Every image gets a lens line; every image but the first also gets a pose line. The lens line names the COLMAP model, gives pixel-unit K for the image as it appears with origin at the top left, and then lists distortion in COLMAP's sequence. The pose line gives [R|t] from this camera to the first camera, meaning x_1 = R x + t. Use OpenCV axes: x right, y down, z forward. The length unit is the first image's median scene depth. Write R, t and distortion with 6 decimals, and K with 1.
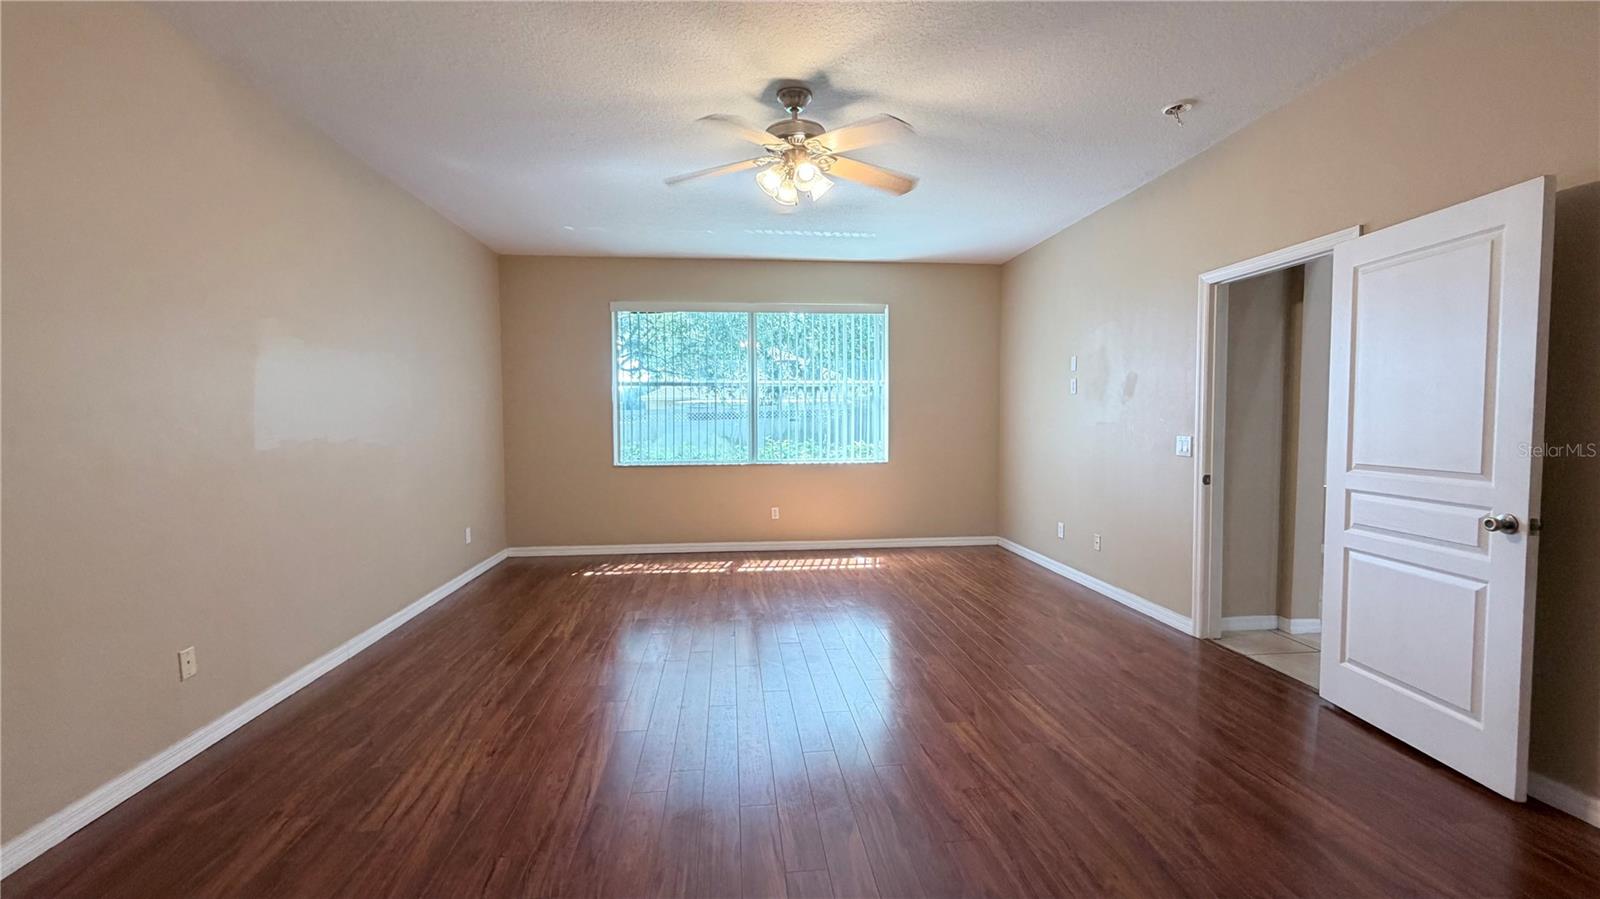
lens RADIAL K [[637.2, 0, 795.8], [0, 637.2, 450.9], [0, 0, 1]] dist [-0.000135, 0.000176]
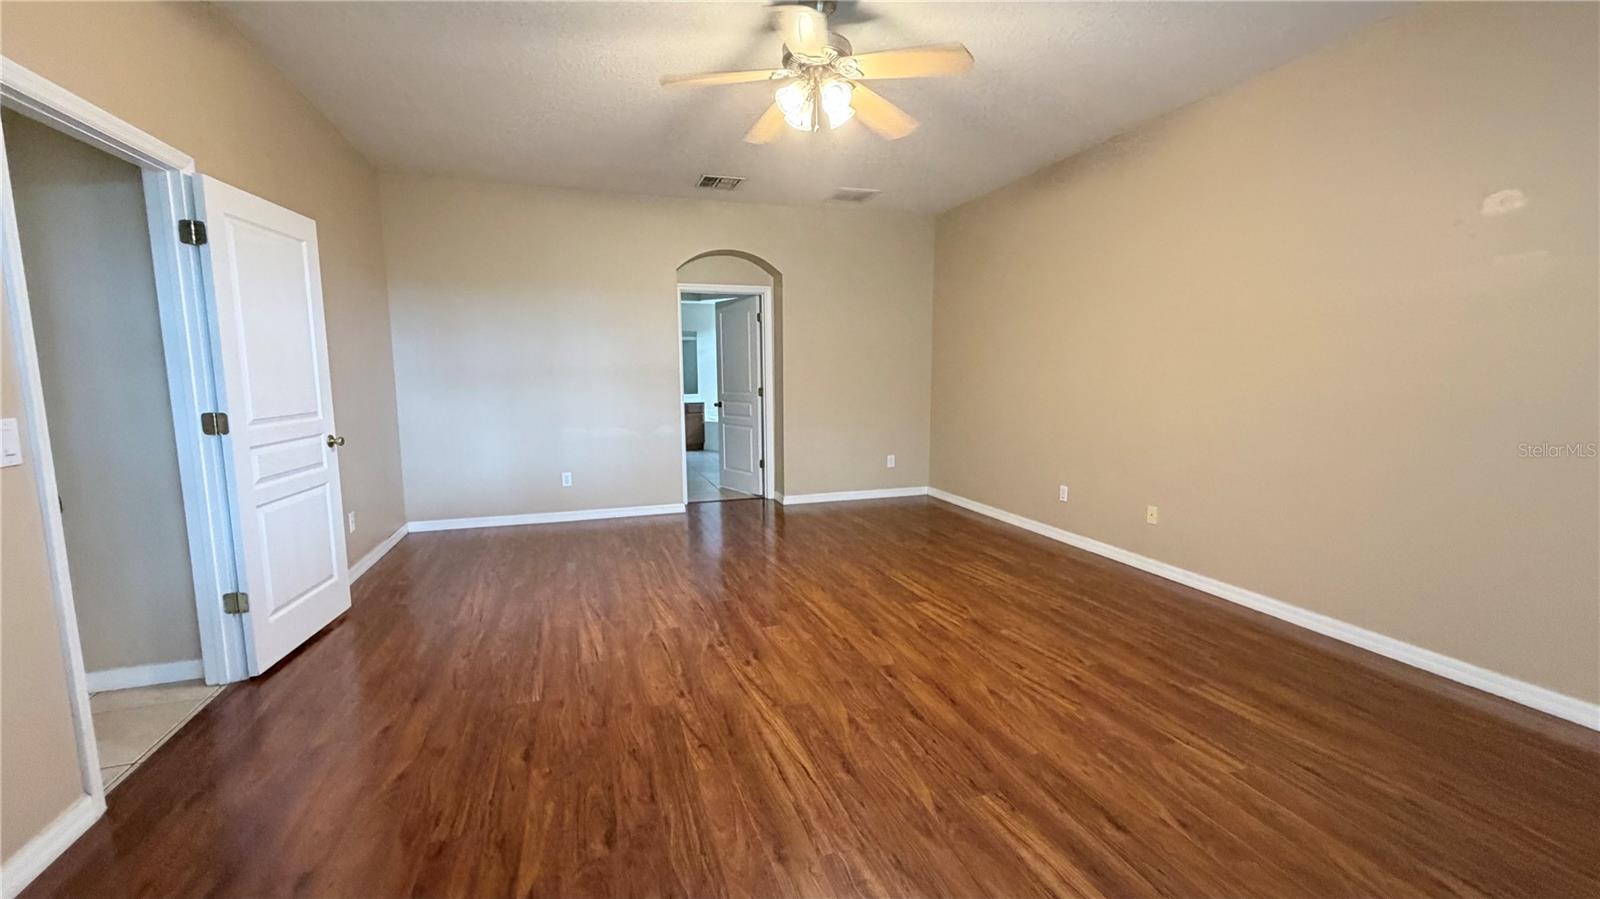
lens RADIAL K [[637.2, 0, 795.8], [0, 637.2, 450.9], [0, 0, 1]] dist [-0.000135, 0.000176]
pose [[-0.976128, 0.038180, -0.213816, 0.228737], [-0.000937, 0.983679, 0.179929, -0.098612], [0.217196, 0.175834, -0.960161, 1.861552]]
